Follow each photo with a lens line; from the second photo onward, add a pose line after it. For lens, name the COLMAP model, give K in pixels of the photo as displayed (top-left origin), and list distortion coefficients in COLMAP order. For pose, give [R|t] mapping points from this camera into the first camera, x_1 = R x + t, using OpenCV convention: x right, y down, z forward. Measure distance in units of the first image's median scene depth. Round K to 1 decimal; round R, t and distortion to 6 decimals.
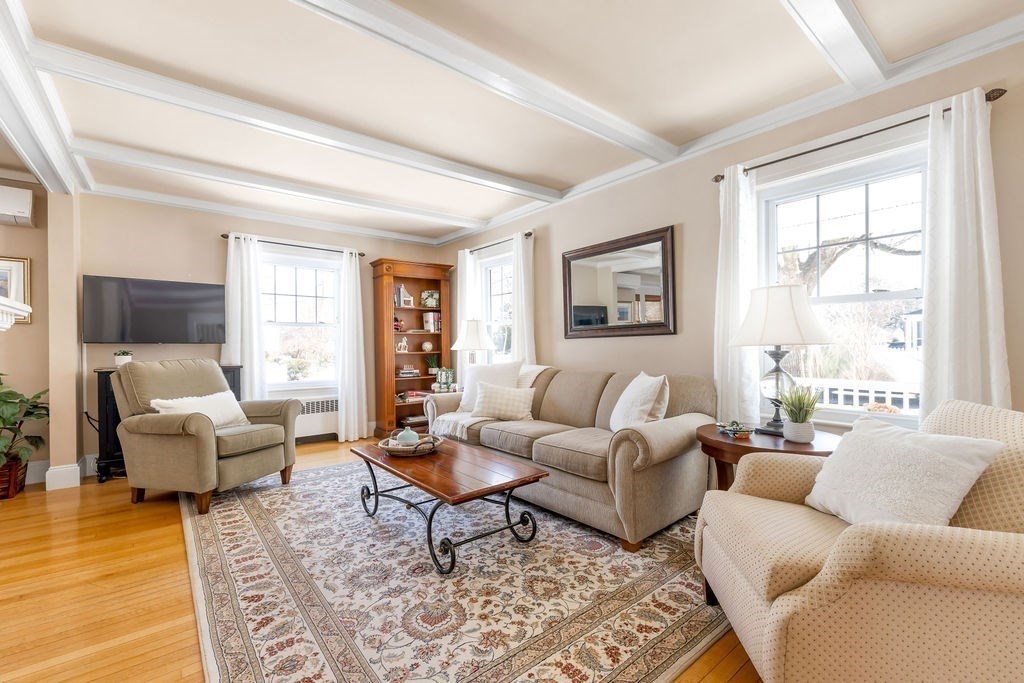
lens RADIAL K [[429.6, 0, 505.7], [0, 429.6, 349.6], [0, 0, 1]] dist [0.001356, 0.000027]
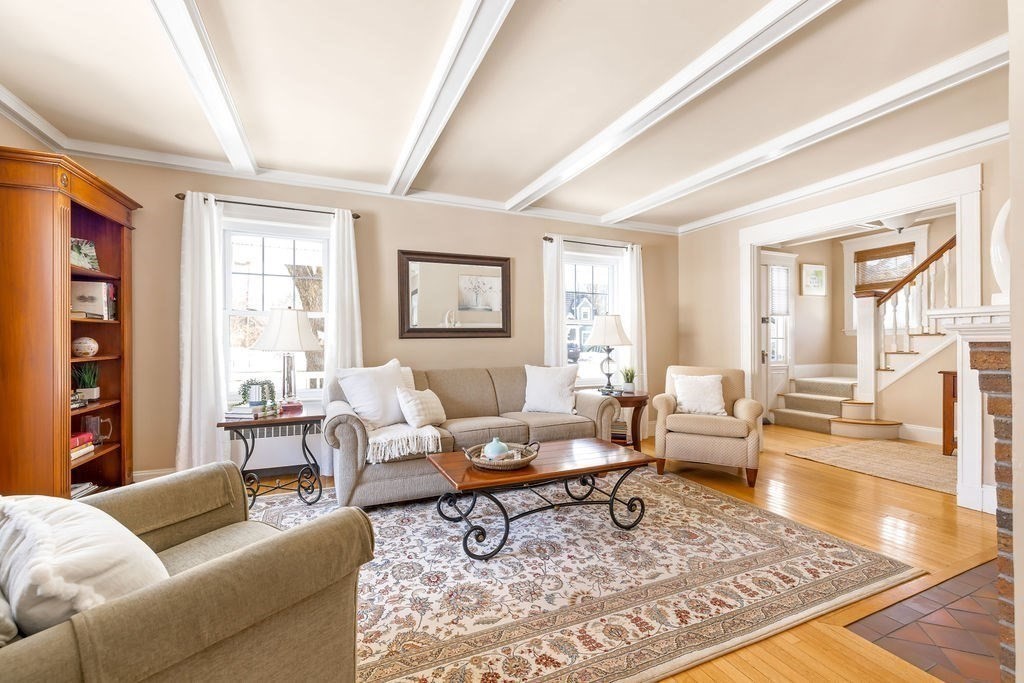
lens RADIAL K [[429.6, 0, 504.3], [0, 429.6, 342.7], [0, 0, 1]] dist [0.001356, 0.000027]
pose [[0.267964, 0.011506, 0.963360, -1.263244], [0.009404, 0.999850, -0.014557, 0.001010], [-0.963383, 0.012960, 0.267816, 0.887449]]
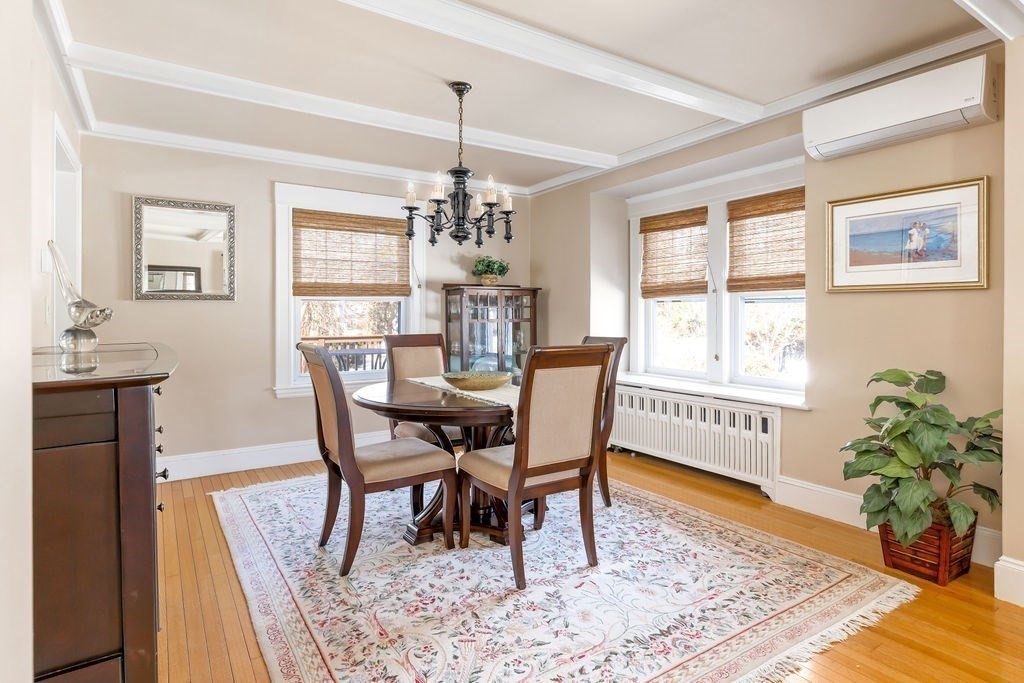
lens RADIAL K [[549.9, 0, 555.5], [0, 549.9, 315.6], [0, 0, 1]] dist [-0.005310, 0.000357]
pose [[-0.054252, 0.007709, -0.998497, -0.491188], [-0.003560, 0.999962, 0.007914, -0.042211], [0.998521, 0.003984, -0.054223, 0.677662]]
